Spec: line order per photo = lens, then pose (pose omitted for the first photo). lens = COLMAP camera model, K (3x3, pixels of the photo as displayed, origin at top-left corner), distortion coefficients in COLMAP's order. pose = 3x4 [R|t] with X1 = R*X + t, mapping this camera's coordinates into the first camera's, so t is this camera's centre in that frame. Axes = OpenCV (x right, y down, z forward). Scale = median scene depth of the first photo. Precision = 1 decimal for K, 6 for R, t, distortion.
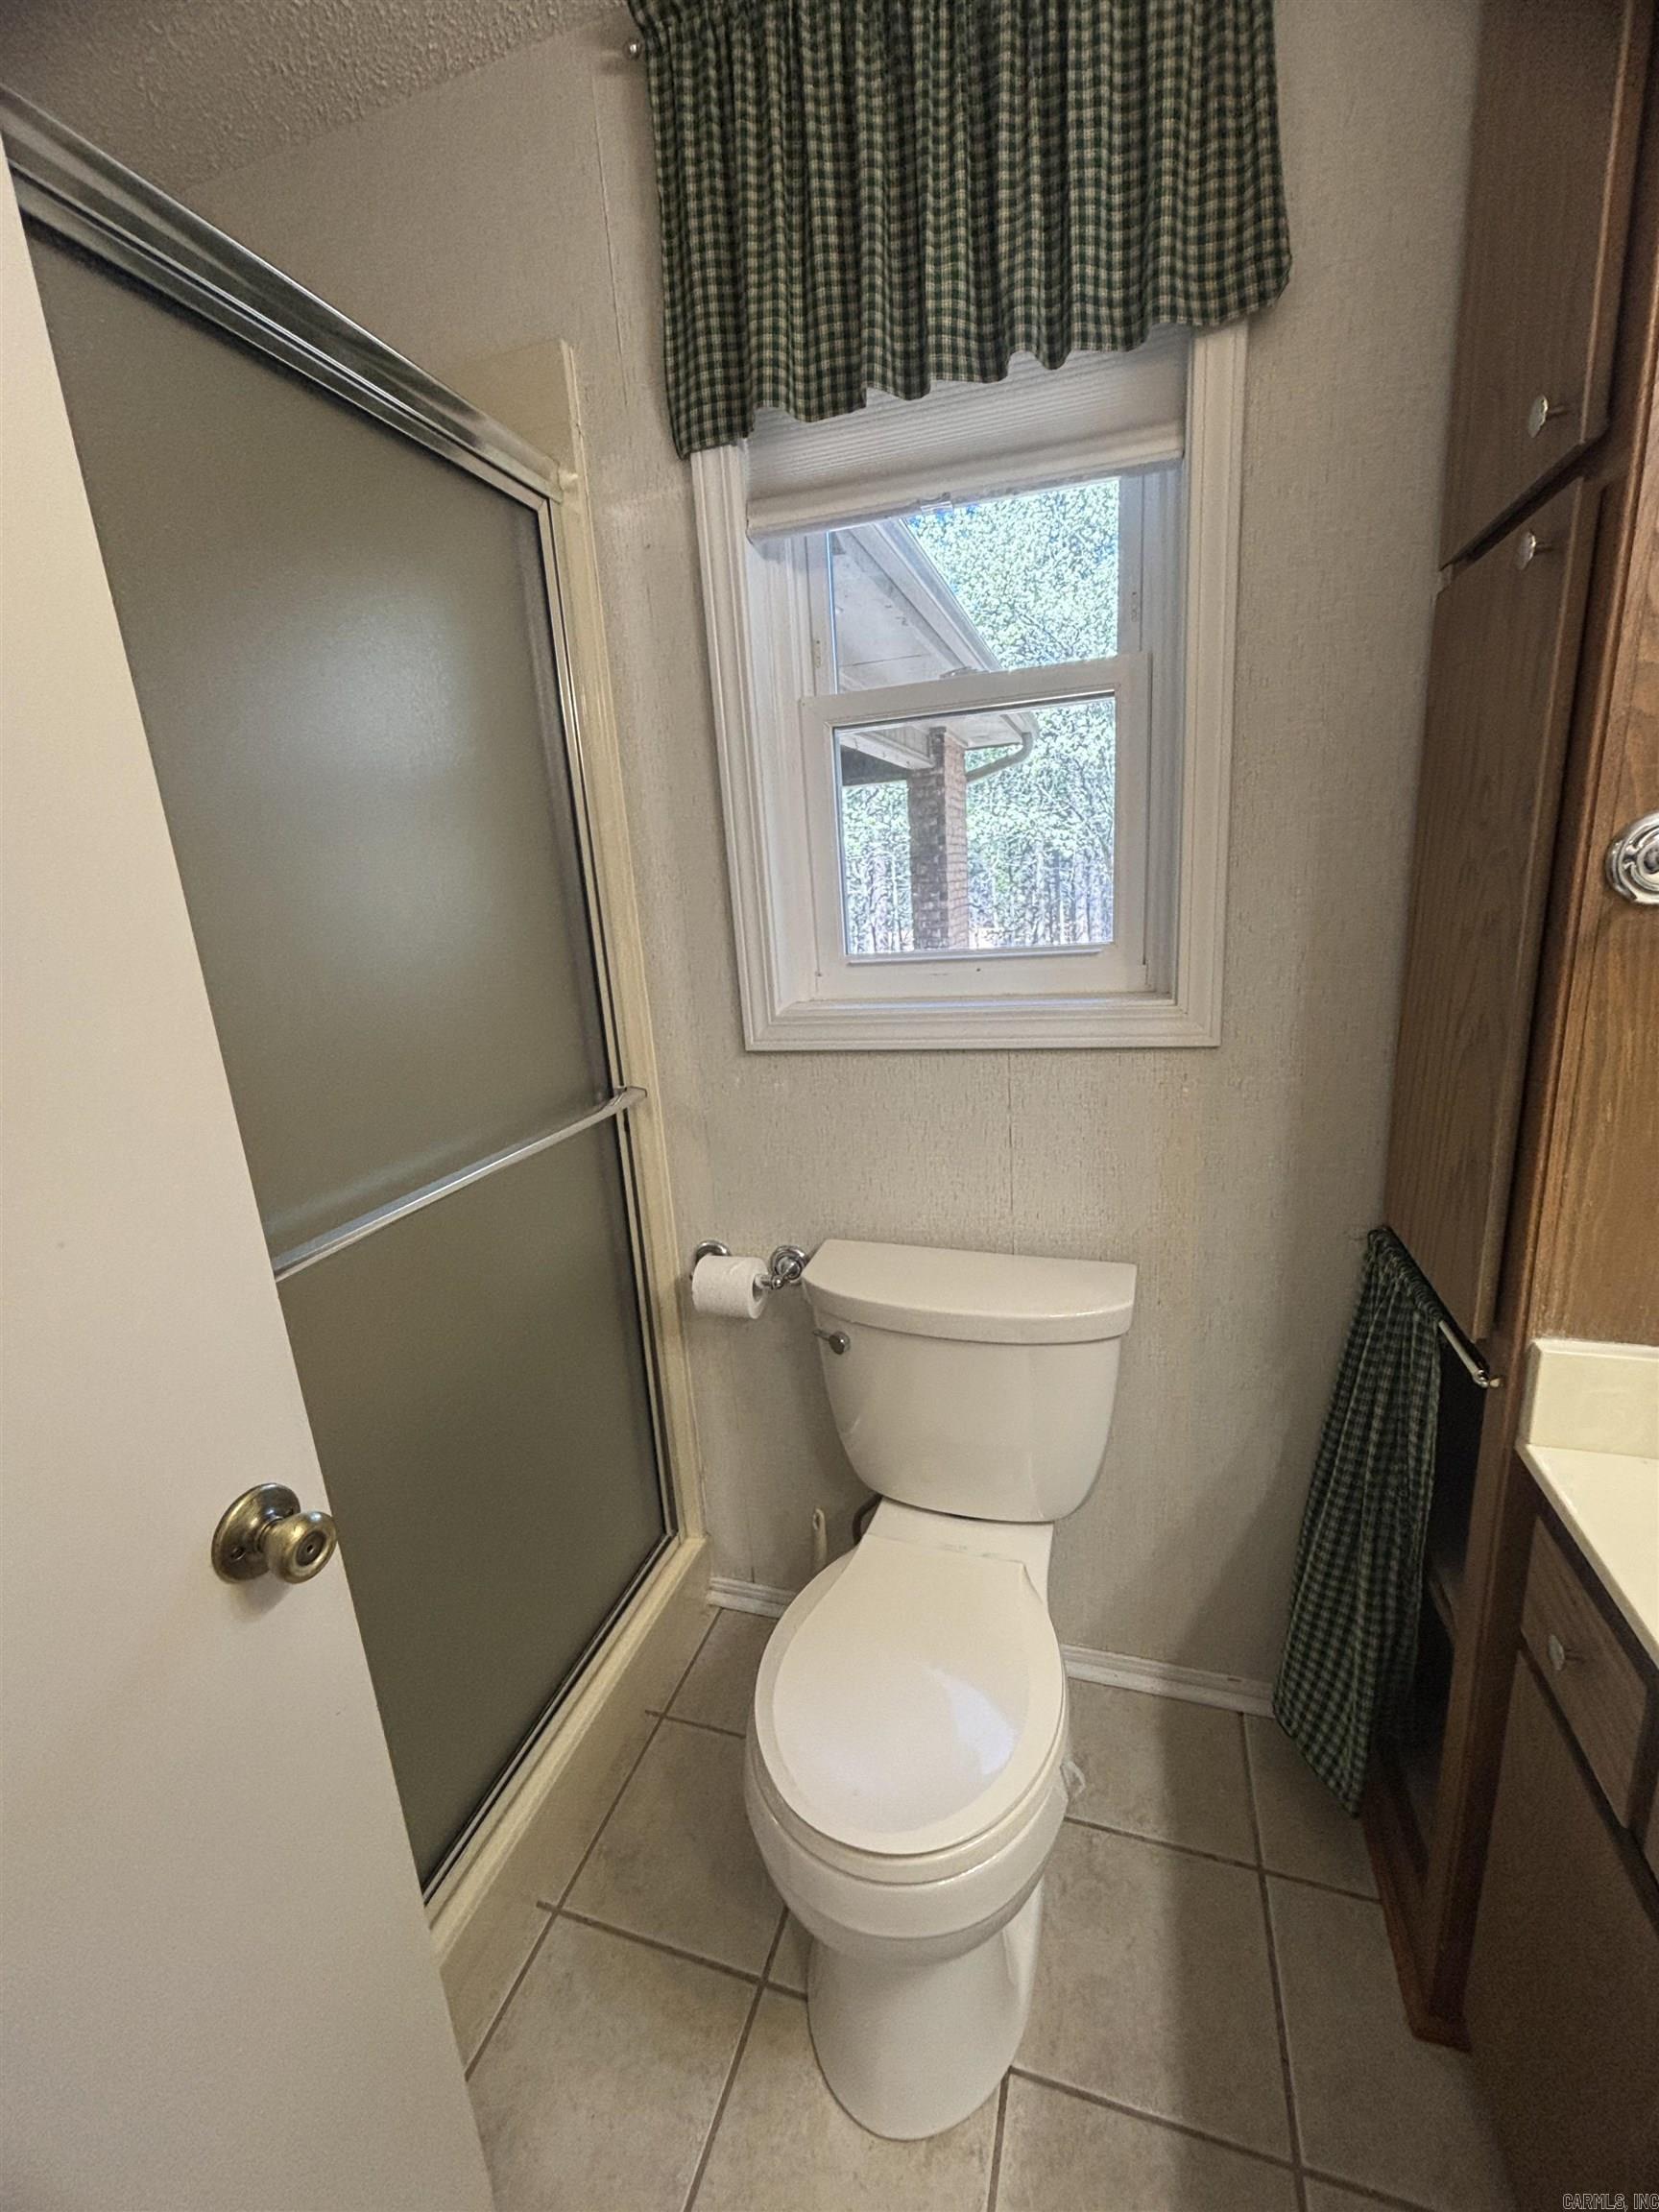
lens RADIAL K [[897.5, 0, 828.5], [0, 897.5, 1102.9], [0, 0, 1]] dist [-0.001317, -0.000250]
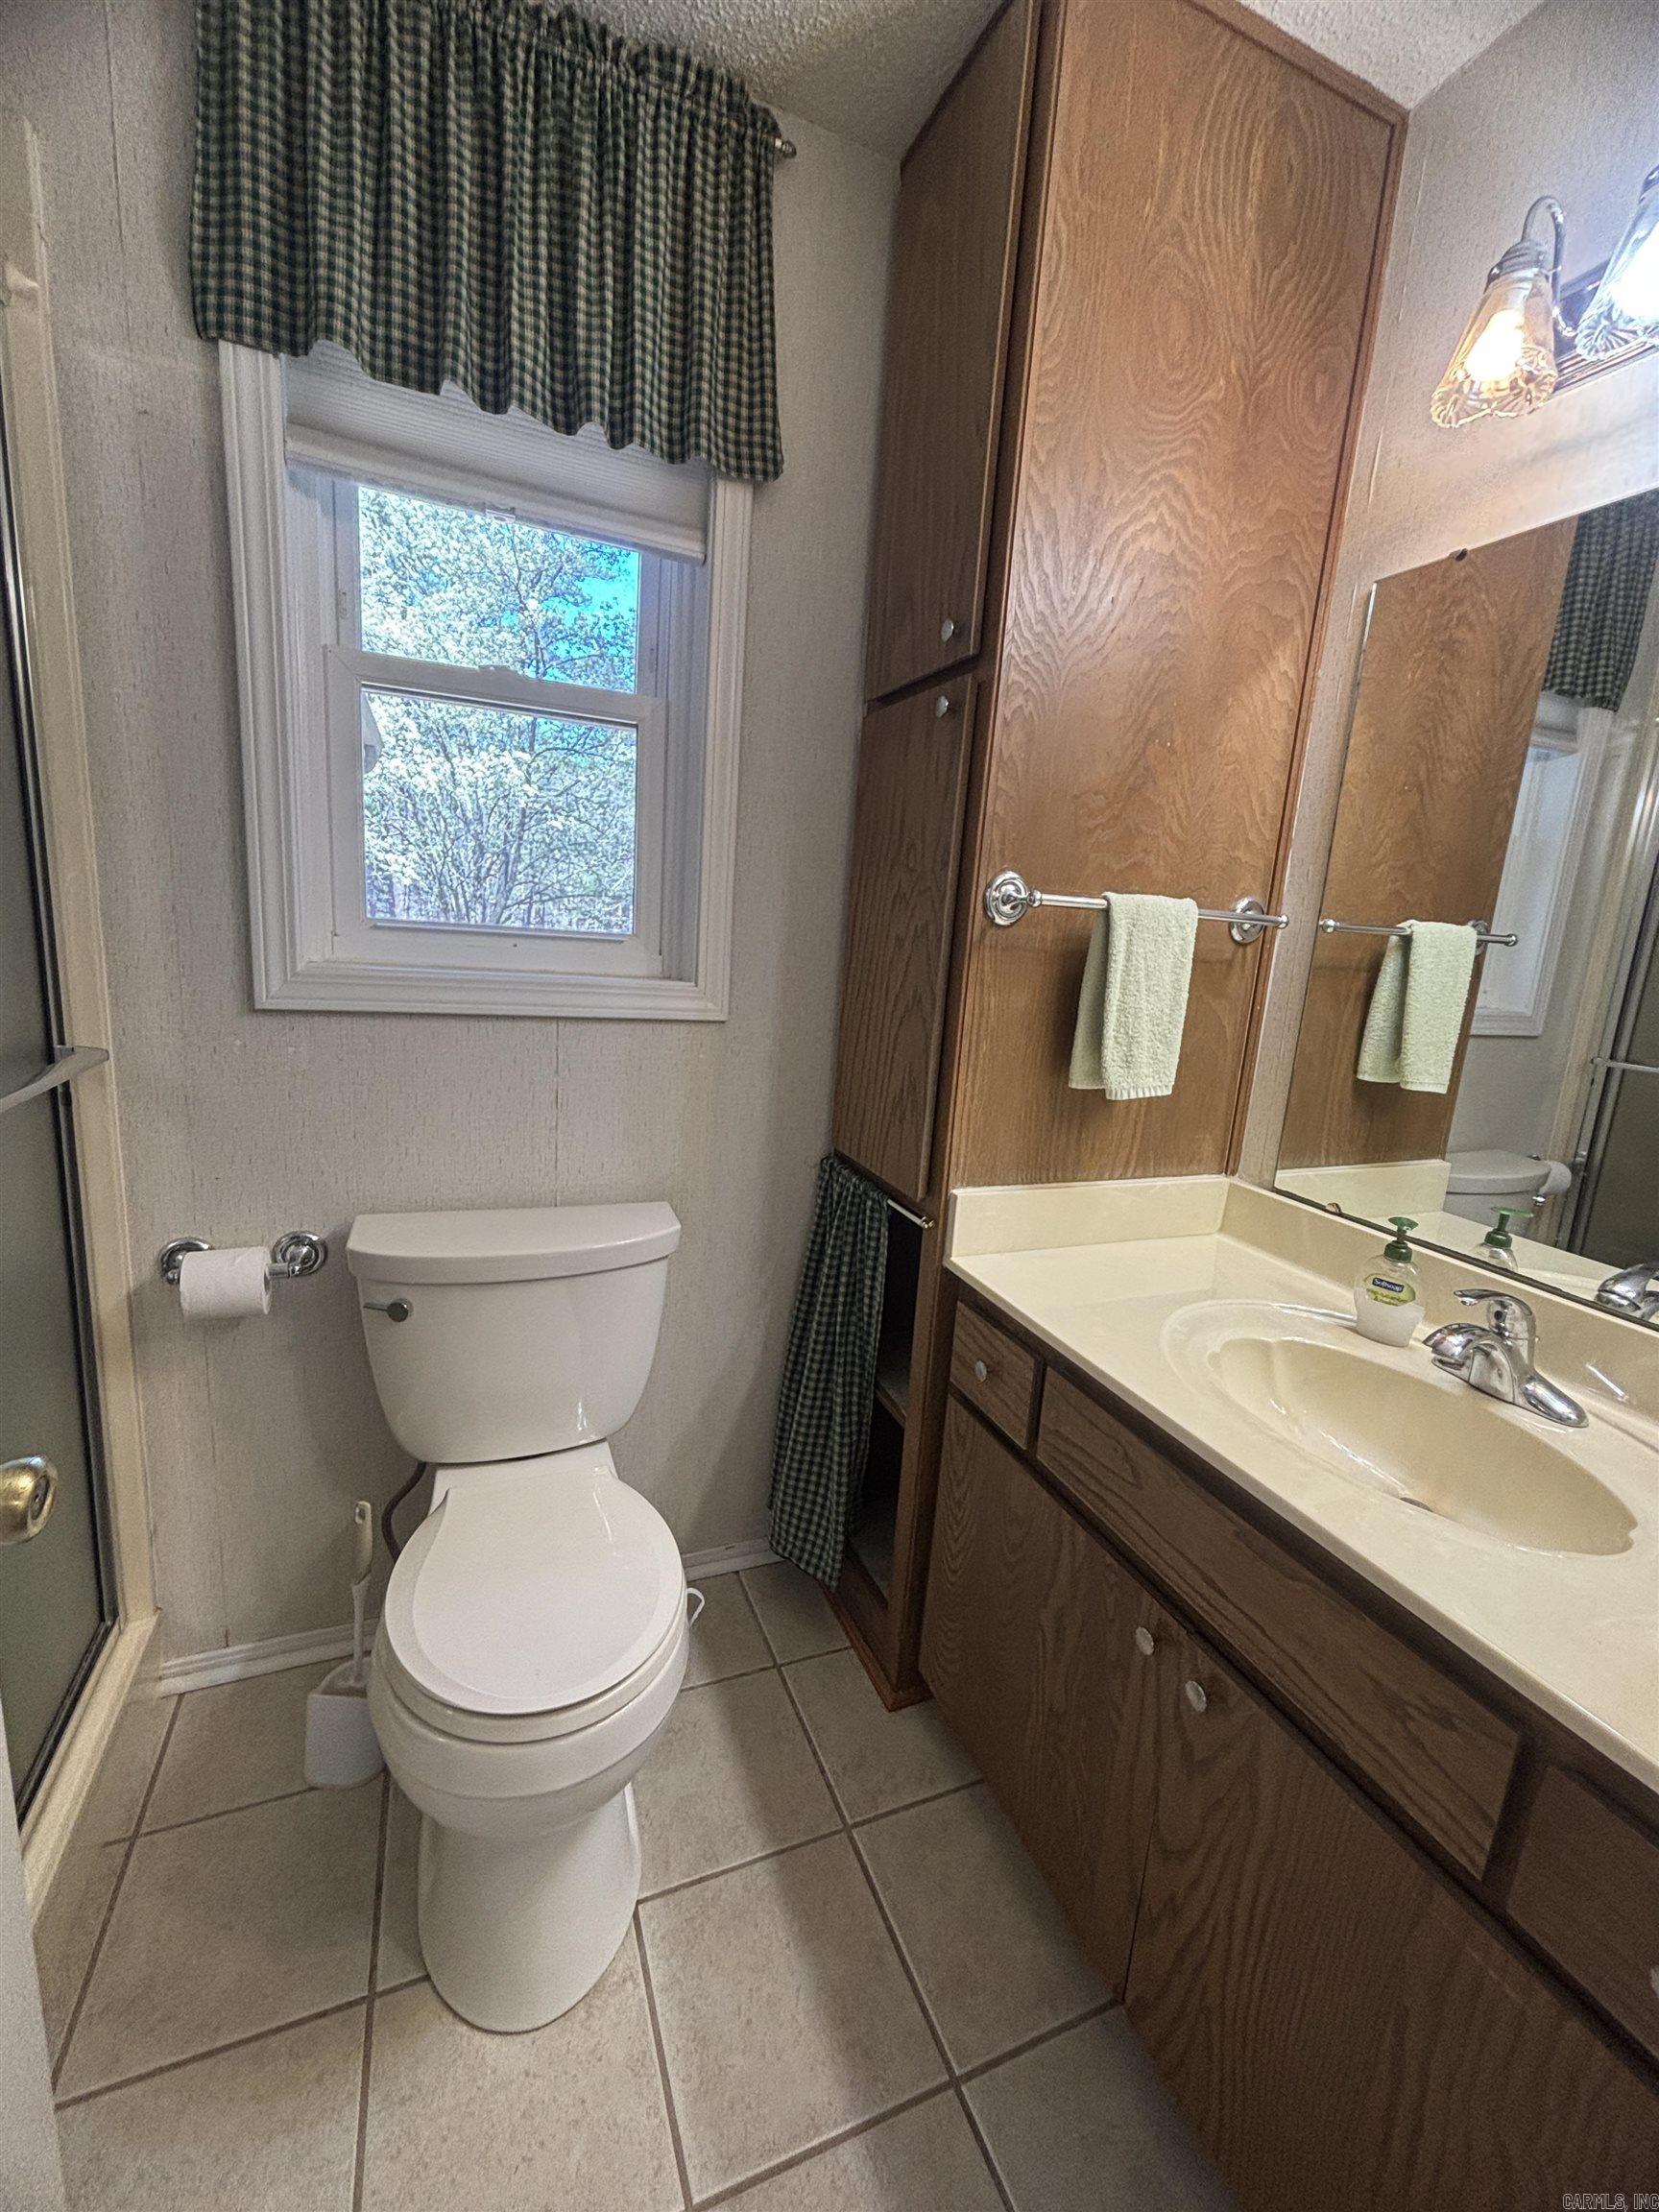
lens RADIAL K [[897.5, 0, 827.1], [0, 897.5, 1103.5], [0, 0, 1]] dist [-0.001317, -0.000250]
pose [[0.749988, -0.006713, 0.661417, -0.315324], [0.039330, 0.998632, -0.034462, 0.109096], [-0.660281, 0.051860, 0.749226, -0.047633]]
